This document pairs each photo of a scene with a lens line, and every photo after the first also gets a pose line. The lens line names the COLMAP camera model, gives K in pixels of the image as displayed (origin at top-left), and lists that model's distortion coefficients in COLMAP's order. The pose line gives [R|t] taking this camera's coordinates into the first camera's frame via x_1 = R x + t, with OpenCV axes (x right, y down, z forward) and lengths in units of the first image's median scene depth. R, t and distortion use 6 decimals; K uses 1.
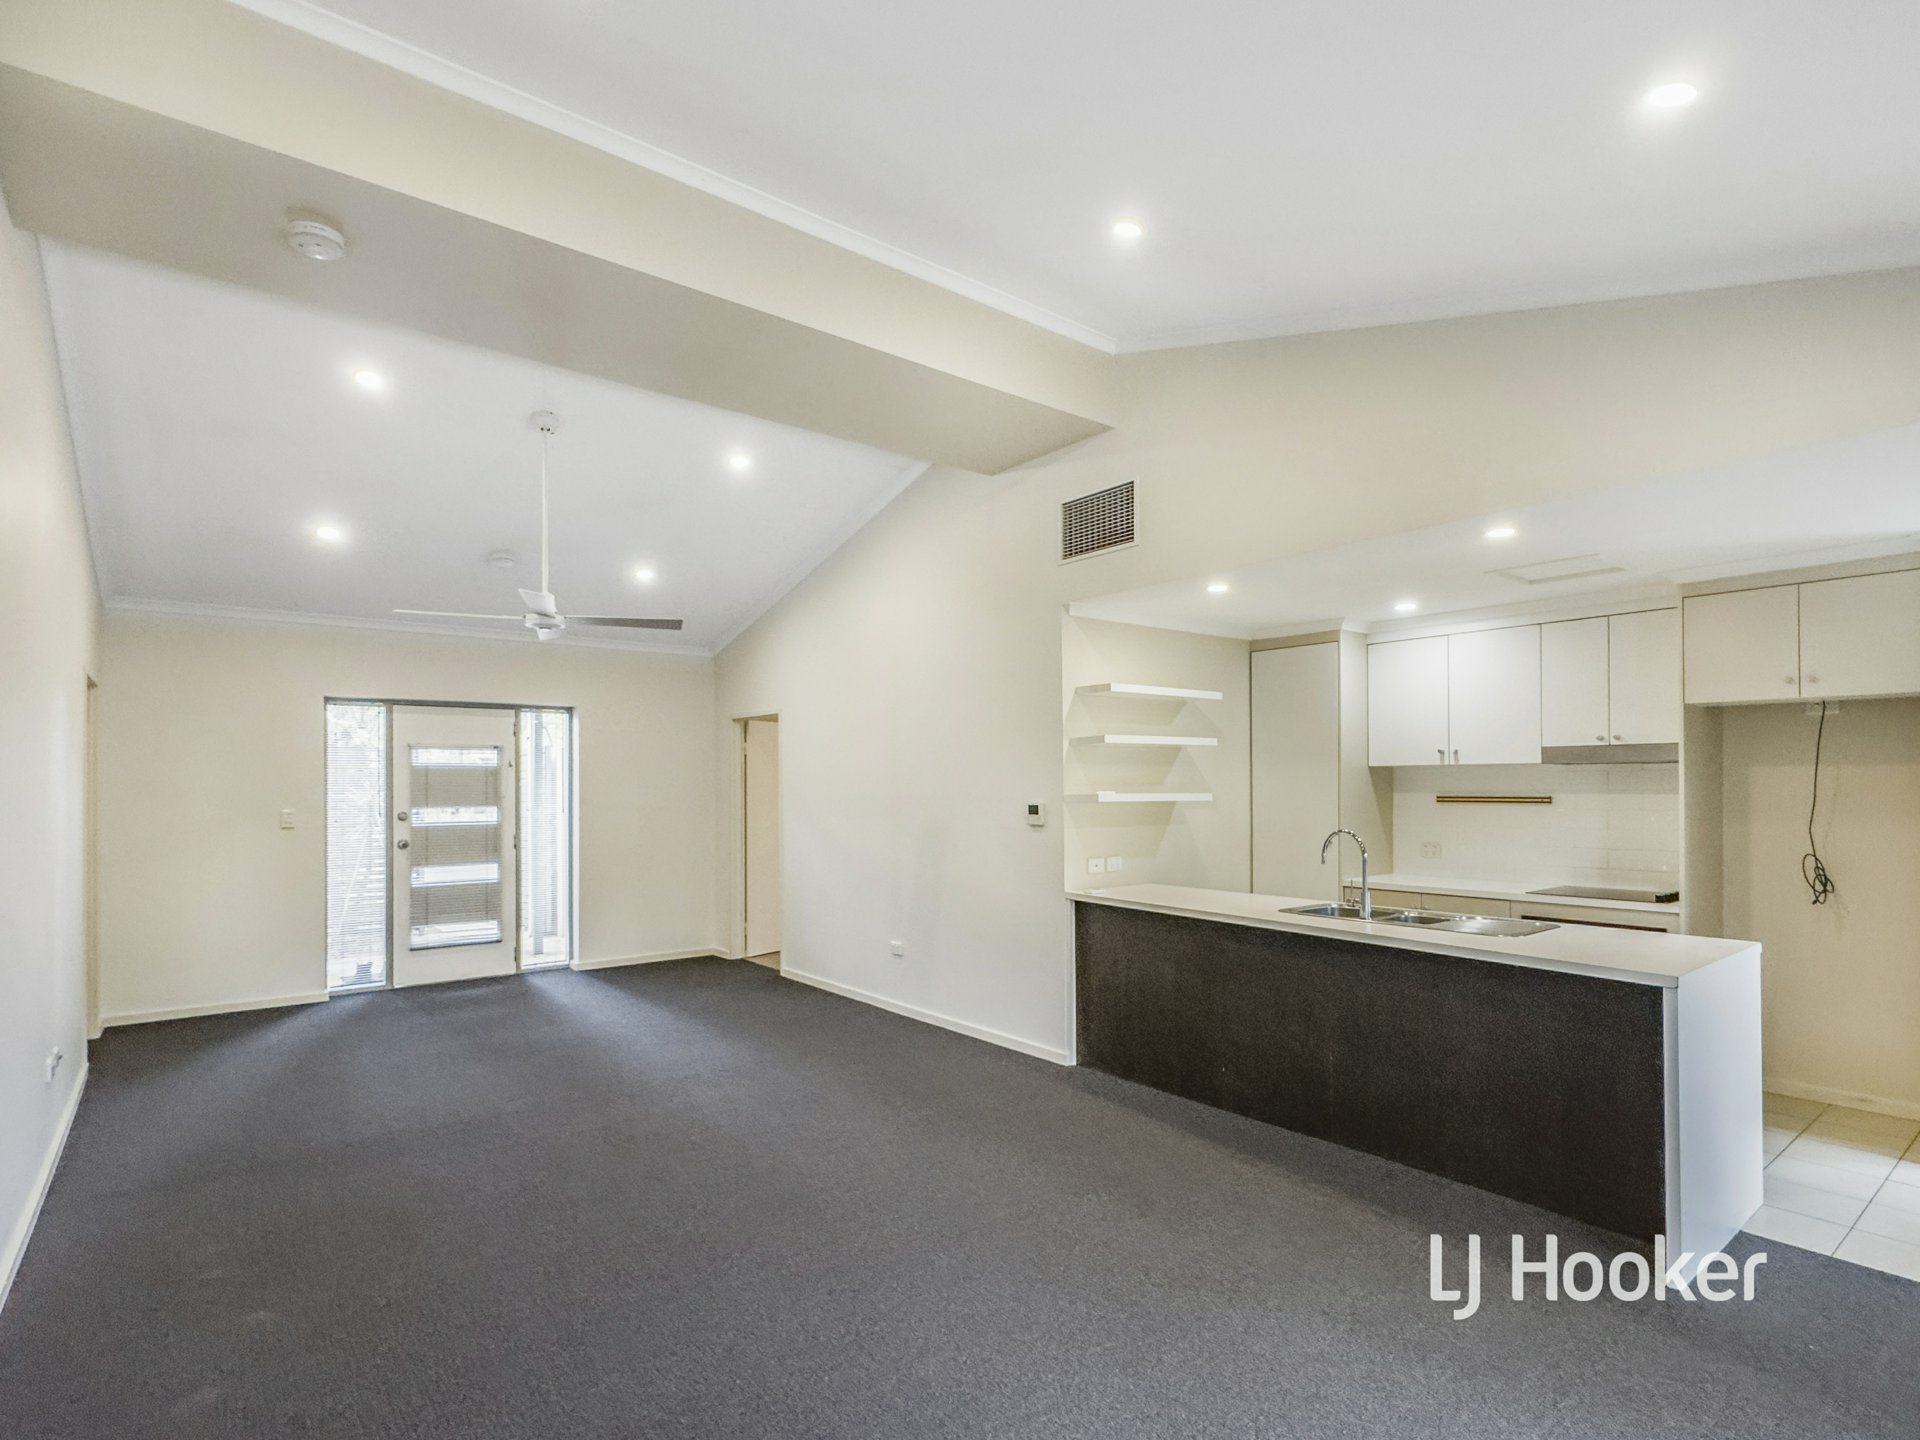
lens RADIAL K [[972.9, 0, 958.7], [0, 972.9, 775.4], [0, 0, 1]] dist [0.000350, 0.000018]
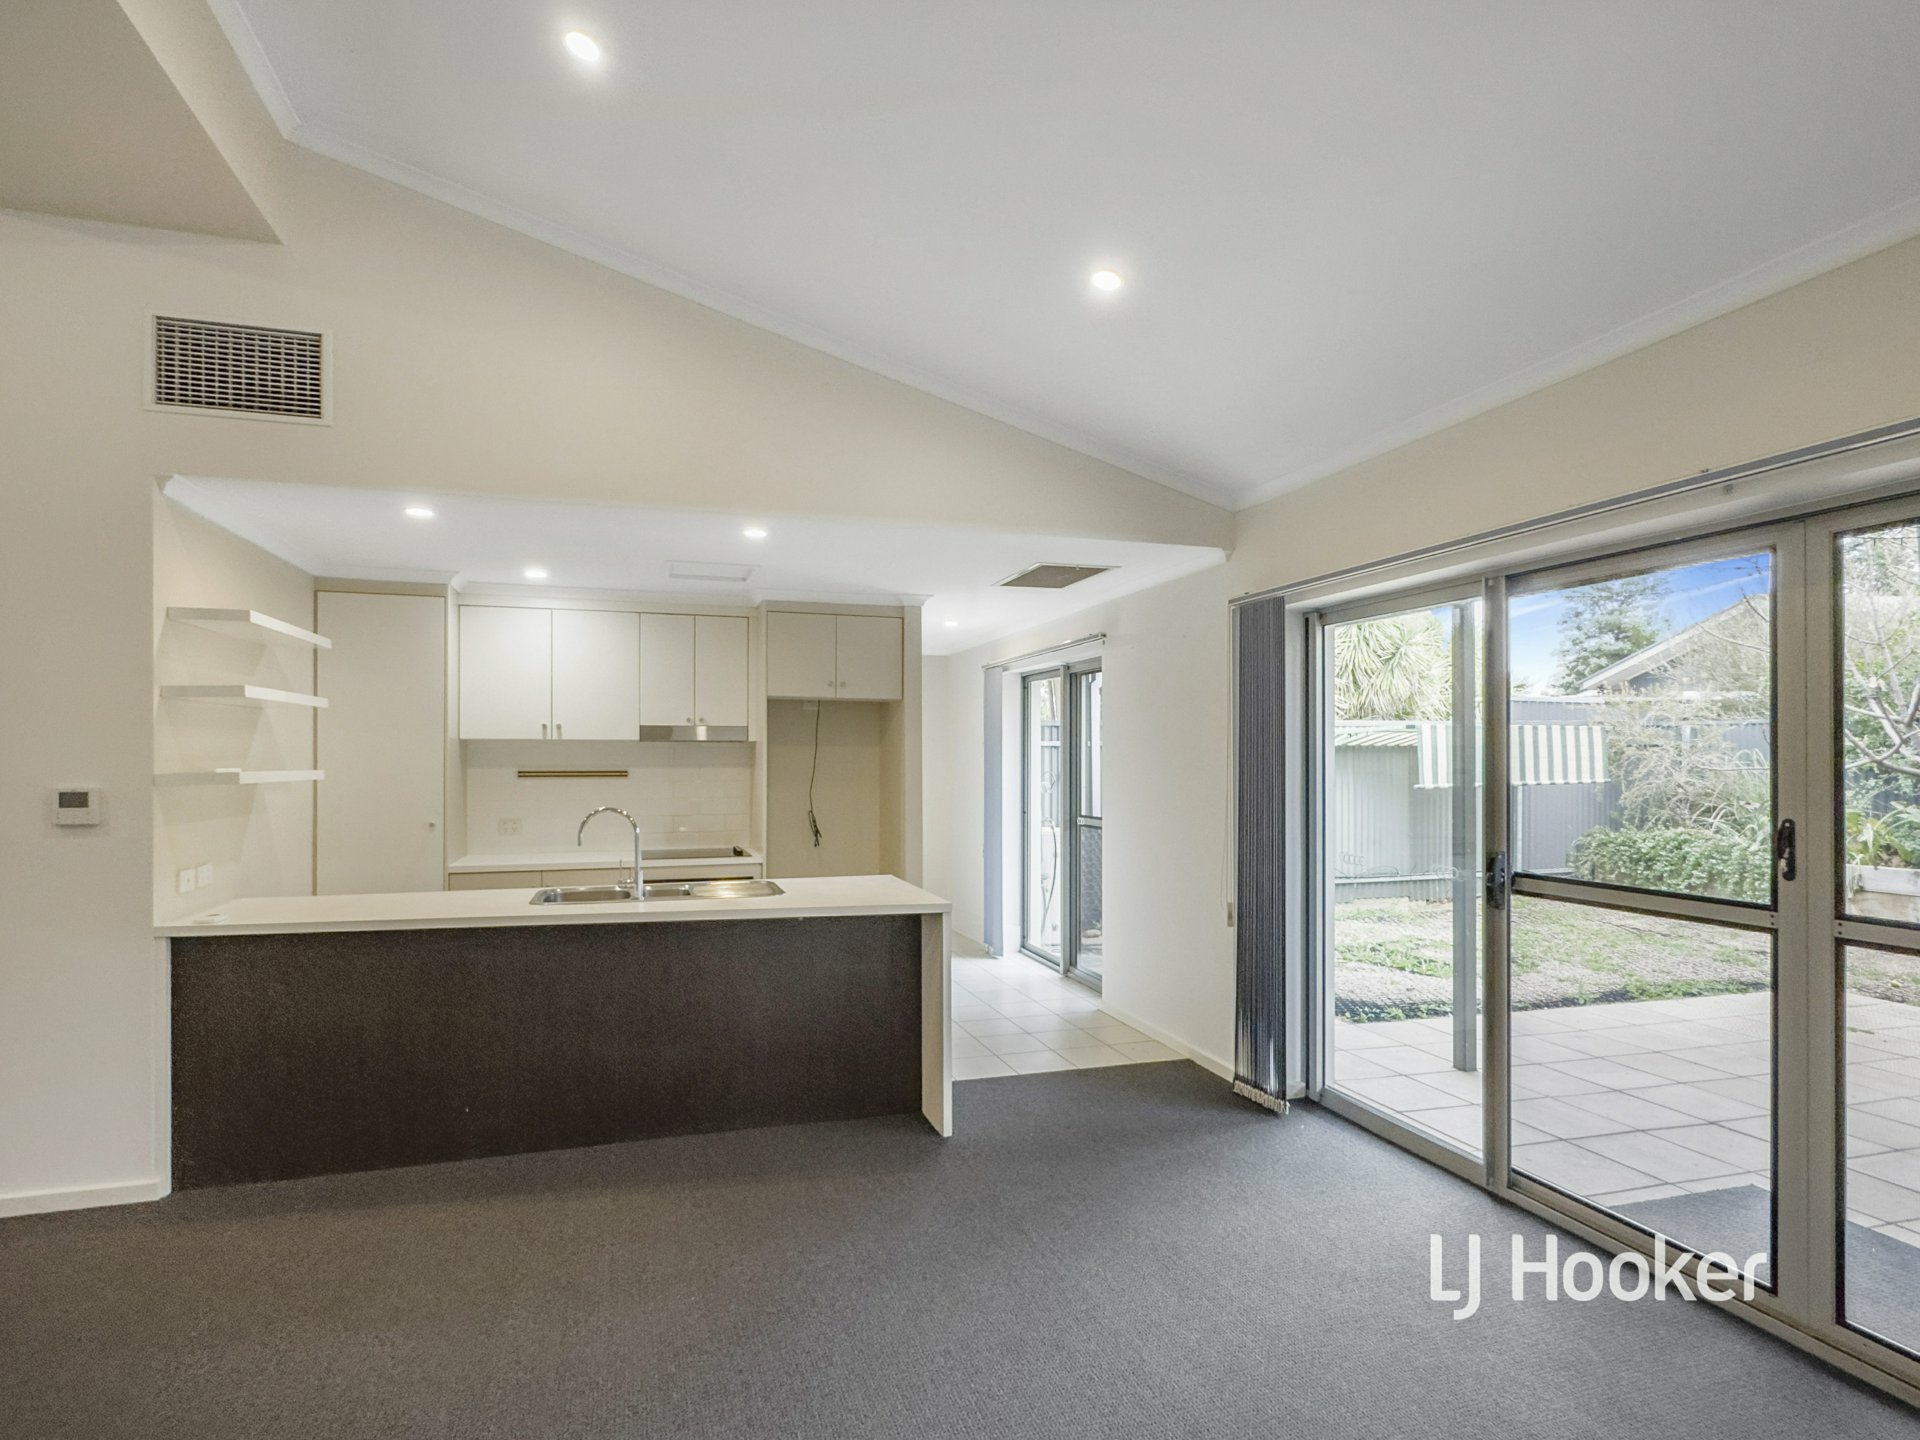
lens RADIAL K [[953.3, 0, 931.1], [0, 953.3, 752.1], [0, 0, 1]] dist [0.001347, 0.001050]
pose [[0.379853, 0.009313, 0.925000, -0.275854], [-0.011097, 0.999923, -0.005511, 0.003409], [-0.924980, -0.008172, 0.379927, 0.295009]]
